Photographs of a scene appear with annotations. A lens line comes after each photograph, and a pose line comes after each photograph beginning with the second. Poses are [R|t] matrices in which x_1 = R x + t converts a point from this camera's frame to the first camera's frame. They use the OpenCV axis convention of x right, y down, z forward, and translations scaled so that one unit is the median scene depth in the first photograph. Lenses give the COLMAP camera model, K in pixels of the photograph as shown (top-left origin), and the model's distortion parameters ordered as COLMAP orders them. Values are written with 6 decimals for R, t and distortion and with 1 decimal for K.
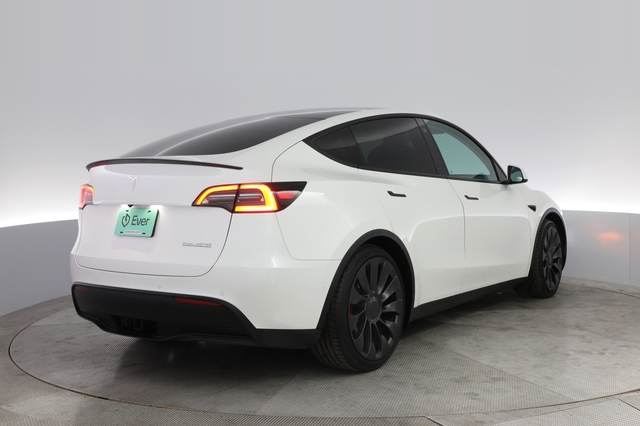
lens RADIAL K [[558.9, 0, 320.0], [0, 558.9, 213.0], [0, 0, 1]] dist [-0.001102, 0.002063]
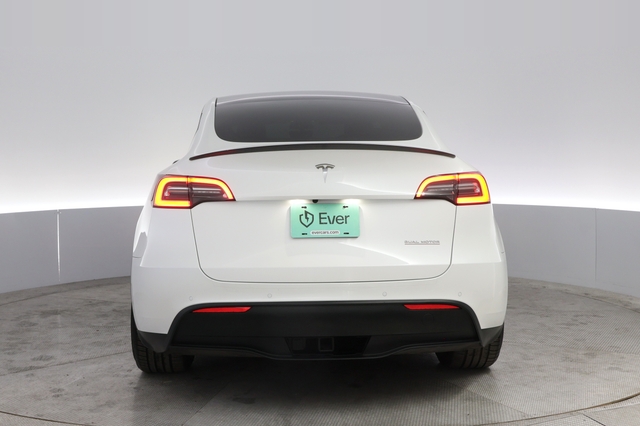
lens RADIAL K [[558.9, 0, 320.0], [0, 558.9, 213.0], [0, 0, 1]] dist [-0.001102, 0.002063]
pose [[0.921064, -0.035820, 0.387761, -0.673591], [0.031781, 0.999353, 0.016825, -0.009297], [-0.388112, -0.003174, 0.921607, 0.239561]]
